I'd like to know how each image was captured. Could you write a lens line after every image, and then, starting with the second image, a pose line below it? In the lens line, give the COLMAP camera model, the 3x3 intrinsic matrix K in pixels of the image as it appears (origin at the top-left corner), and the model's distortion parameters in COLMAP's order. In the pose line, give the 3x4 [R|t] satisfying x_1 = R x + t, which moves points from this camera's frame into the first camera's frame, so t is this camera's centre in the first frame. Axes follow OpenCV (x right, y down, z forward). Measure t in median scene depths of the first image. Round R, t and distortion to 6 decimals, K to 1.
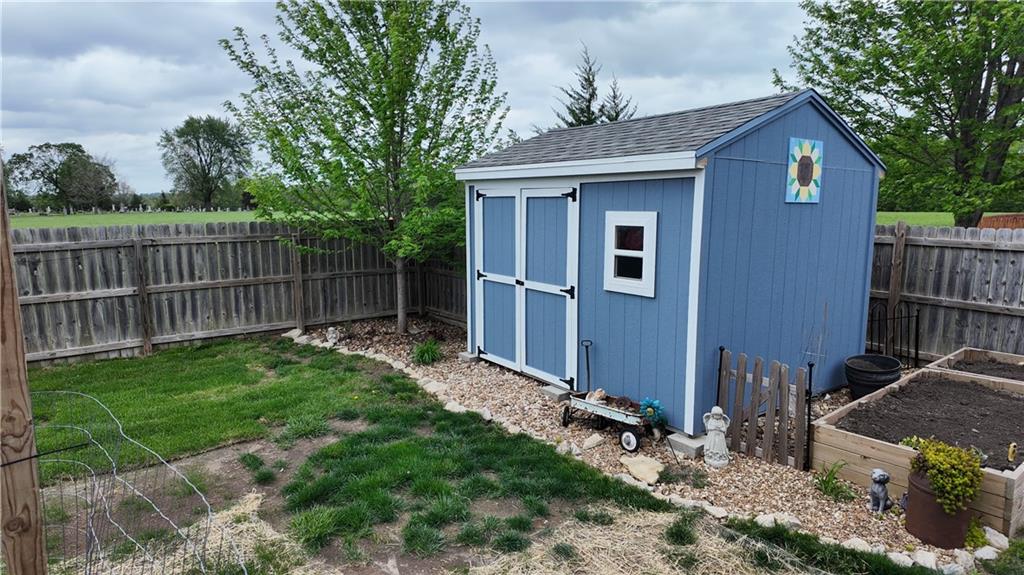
lens RADIAL K [[594.9, 0, 510.8], [0, 594.9, 288.0], [0, 0, 1]] dist [0.031444, -0.026179]
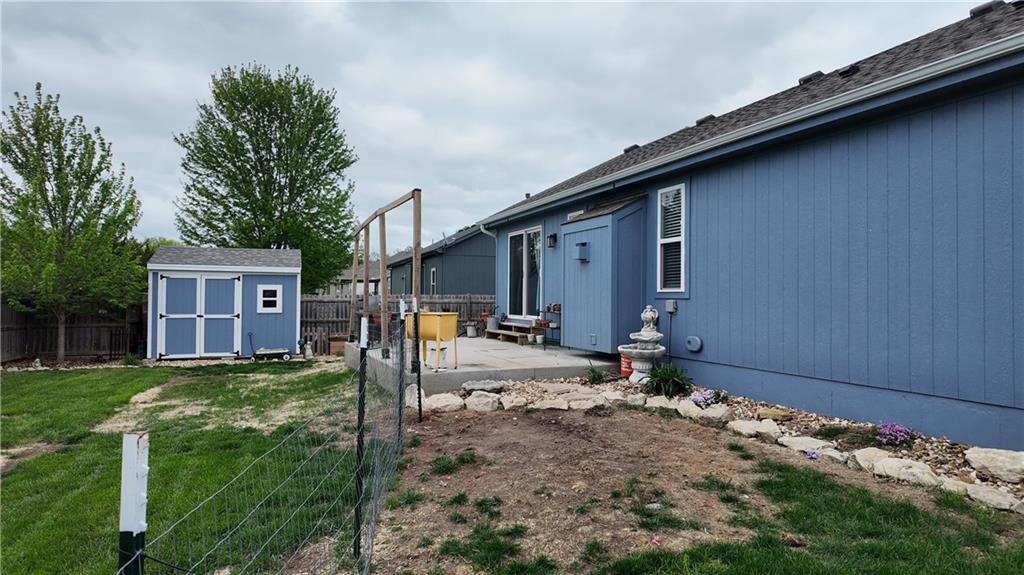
lens RADIAL K [[594.9, 0, 511.8], [0, 594.9, 289.8], [0, 0, 1]] dist [0.031444, -0.026179]
pose [[0.268079, 0.020380, 0.963181, -2.052560], [0.134642, 0.989172, -0.058404, 0.202965], [-0.953942, 0.145341, 0.262432, -0.812530]]
